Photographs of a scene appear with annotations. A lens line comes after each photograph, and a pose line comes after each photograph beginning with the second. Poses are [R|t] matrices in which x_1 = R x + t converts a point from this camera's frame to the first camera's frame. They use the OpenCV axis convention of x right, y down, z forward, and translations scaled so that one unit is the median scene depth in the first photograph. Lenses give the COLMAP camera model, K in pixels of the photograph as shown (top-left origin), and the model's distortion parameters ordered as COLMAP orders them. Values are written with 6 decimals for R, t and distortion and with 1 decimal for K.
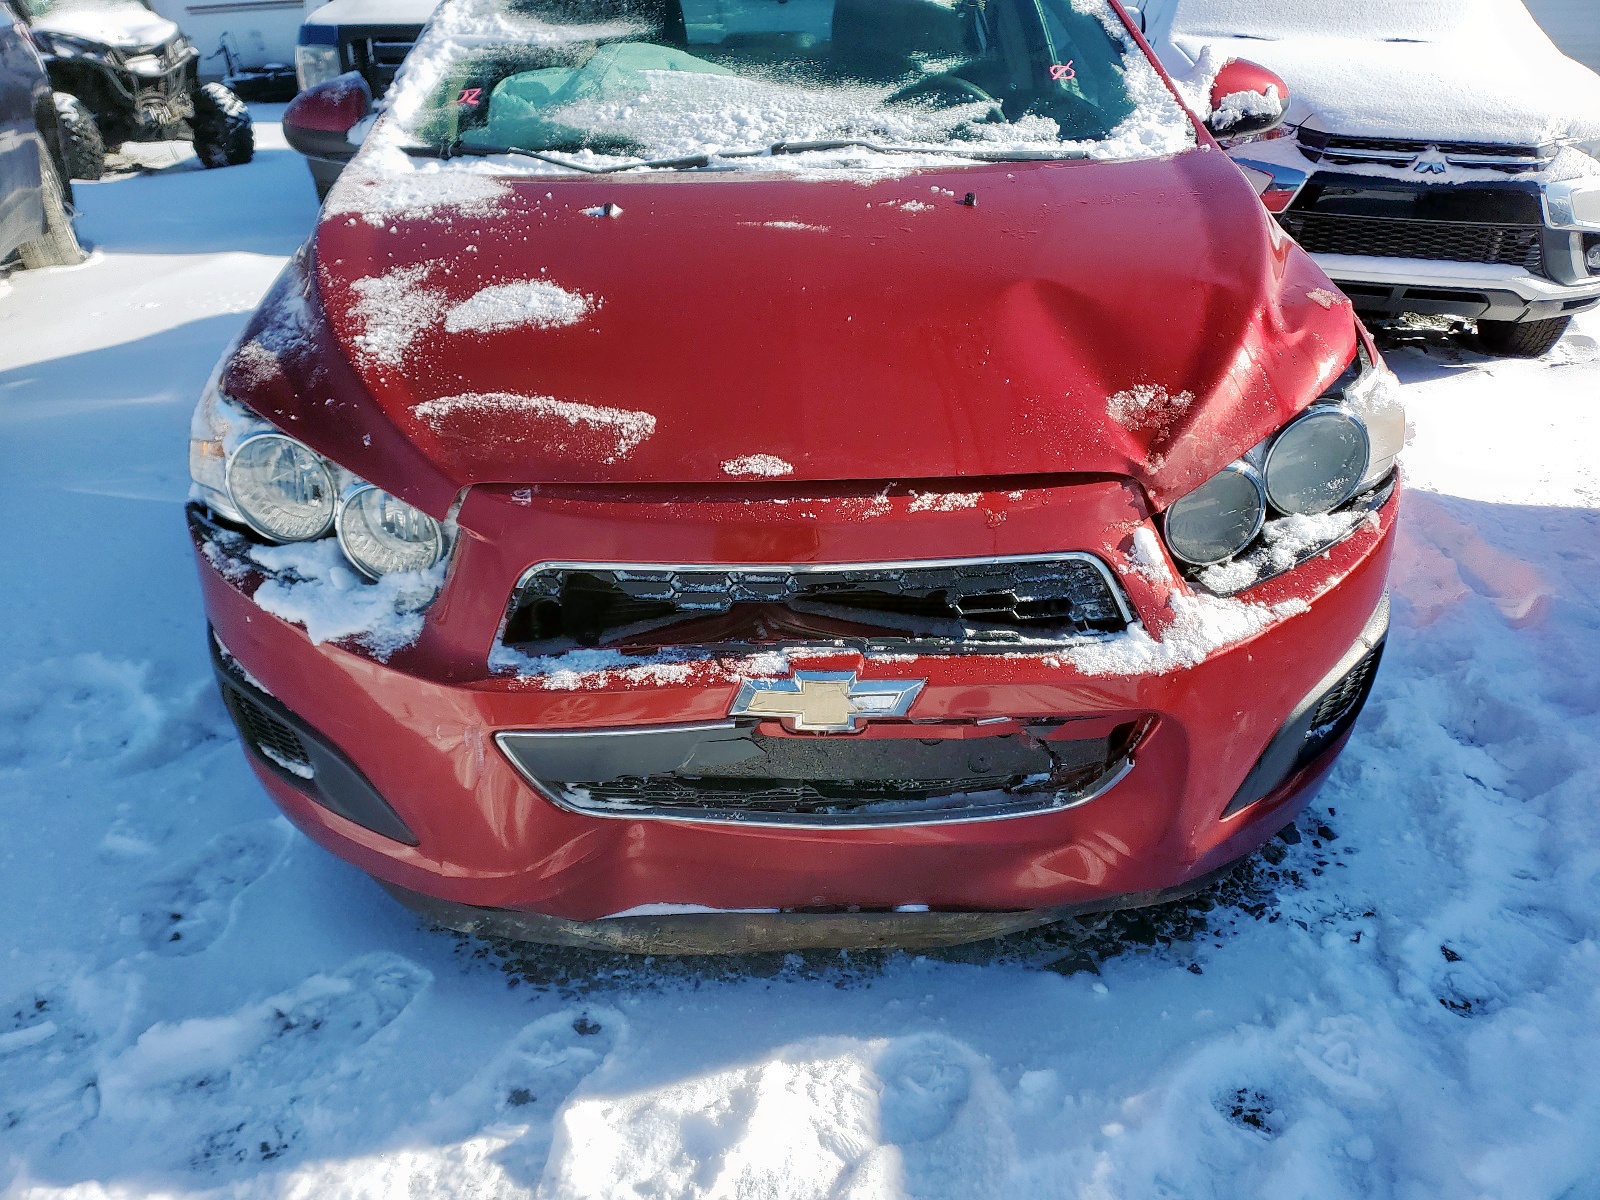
lens RADIAL K [[1228.8, 0, 793.1], [0, 1228.8, 610.7], [0, 0, 1]] dist [0.004383, -0.002221]
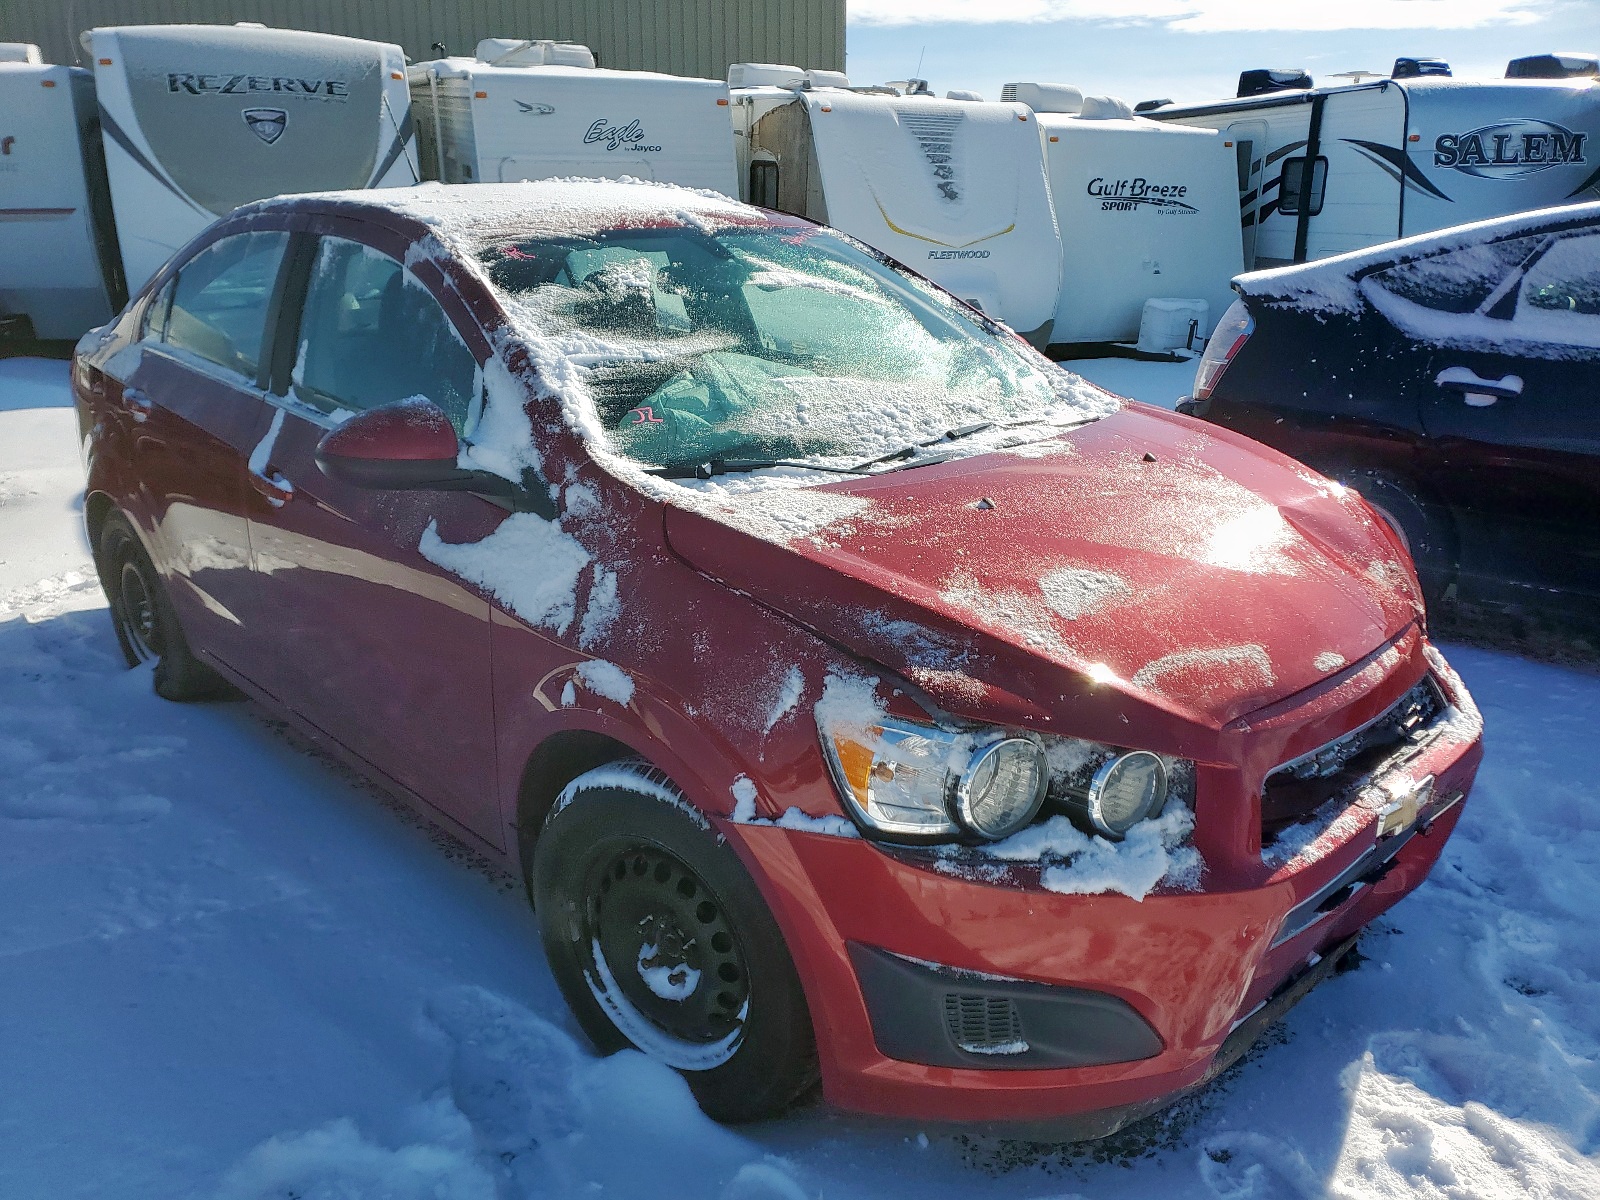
lens RADIAL K [[1228.8, 0, 788.4], [0, 1228.8, 596.7], [0, 0, 1]] dist [0.004383, -0.002221]
pose [[0.745133, -0.190229, 0.639210, -1.208789], [0.284248, 0.957629, -0.046360, -0.262366], [-0.603307, 0.216239, 0.767634, 0.228505]]
